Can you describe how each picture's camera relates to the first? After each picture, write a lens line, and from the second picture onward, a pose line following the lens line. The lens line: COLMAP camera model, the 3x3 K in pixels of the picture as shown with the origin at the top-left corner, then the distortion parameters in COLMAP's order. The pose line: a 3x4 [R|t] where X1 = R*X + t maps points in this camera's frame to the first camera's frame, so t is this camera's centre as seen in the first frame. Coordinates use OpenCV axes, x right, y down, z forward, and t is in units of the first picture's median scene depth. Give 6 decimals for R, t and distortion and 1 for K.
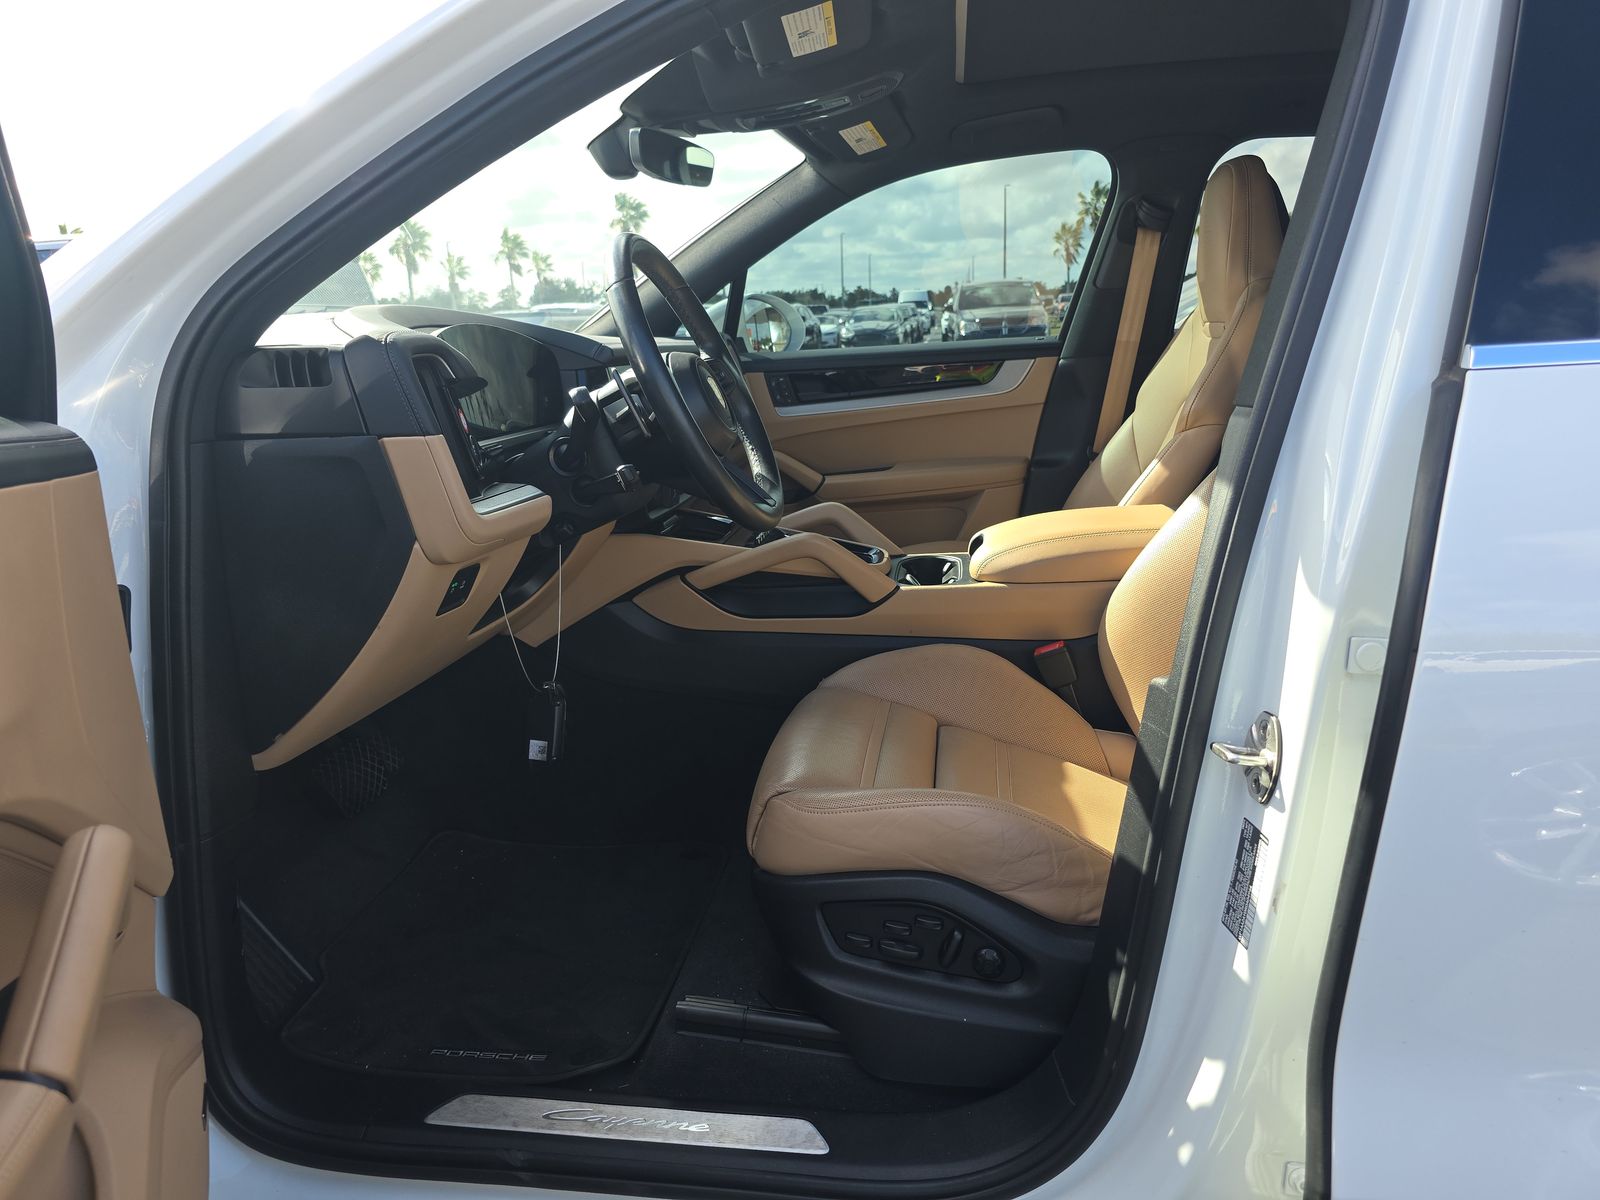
lens RADIAL K [[1085.4, 0, 809.0], [0, 1085.4, 601.5], [0, 0, 1]] dist [0.038939, -0.048688]
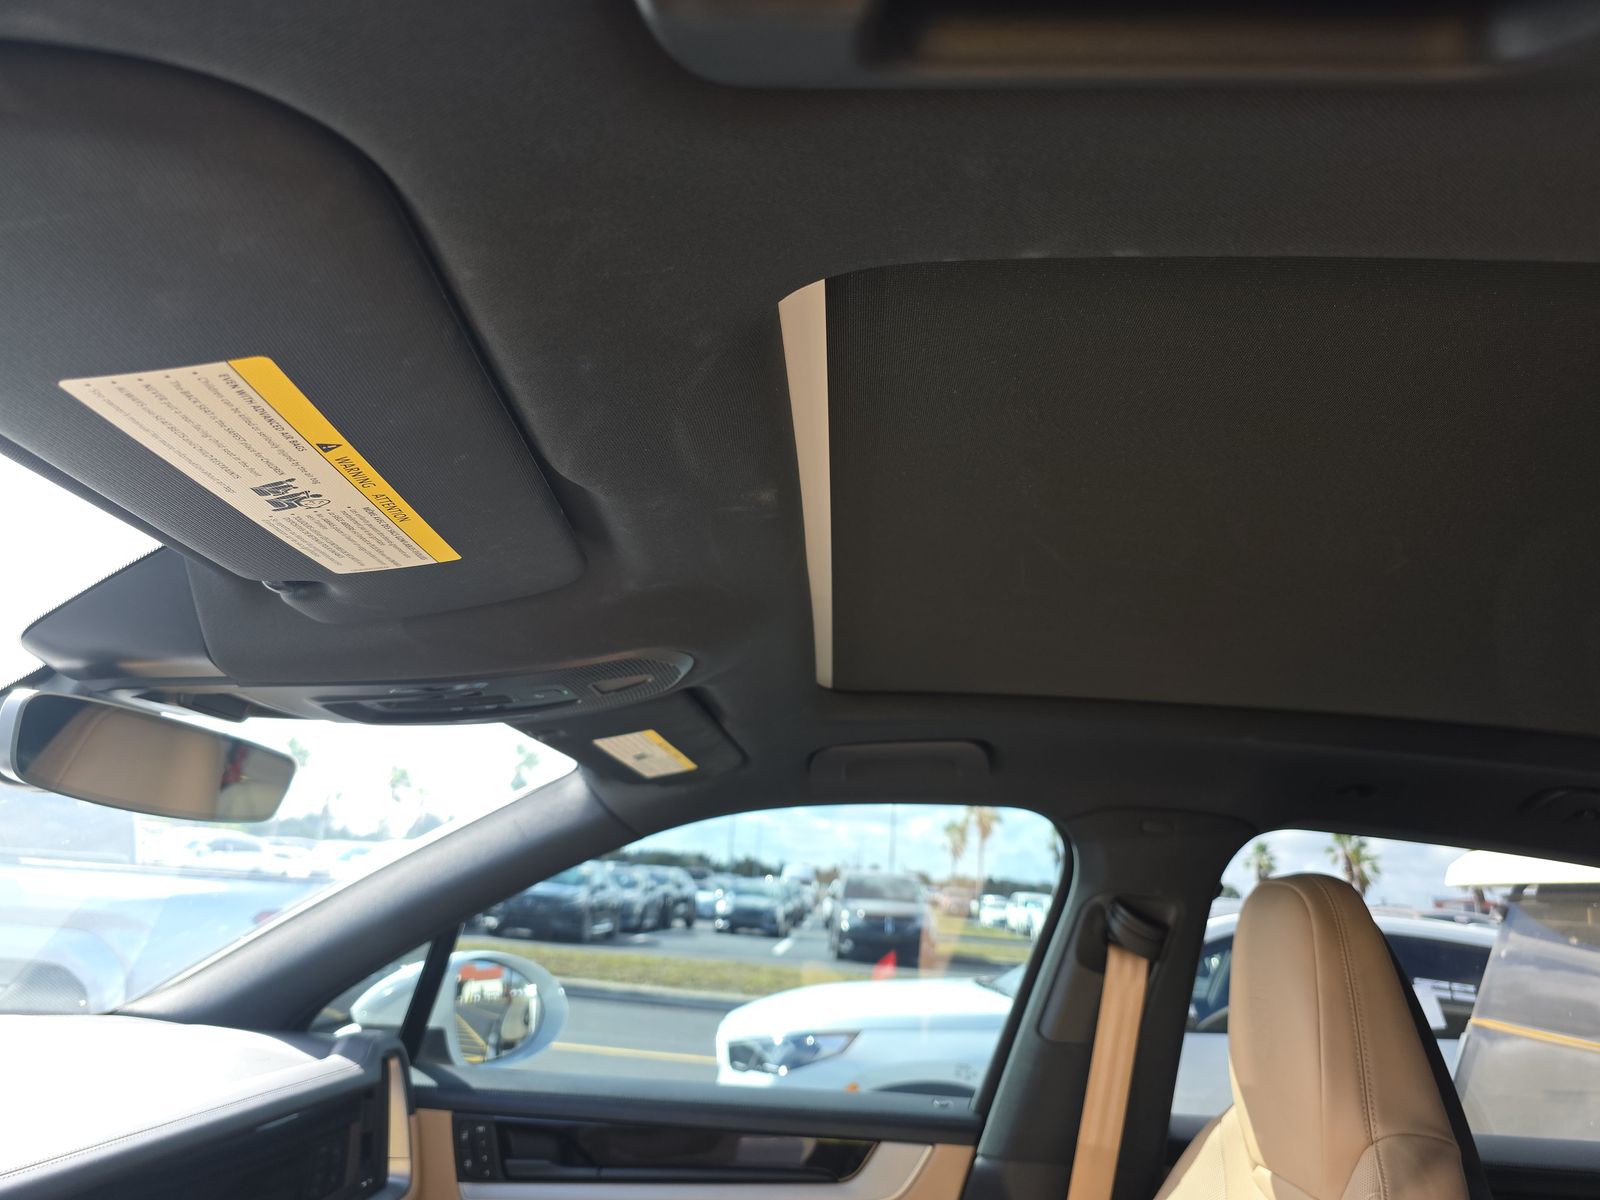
lens RADIAL K [[1085.4, 0, 809.0], [0, 1085.4, 601.5], [0, 0, 1]] dist [0.038939, -0.048688]
pose [[0.988855, 0.132699, 0.067504, 0.066769], [-0.083316, 0.868991, -0.487764, -0.181480], [-0.123386, 0.476703, 0.870362, 0.371830]]
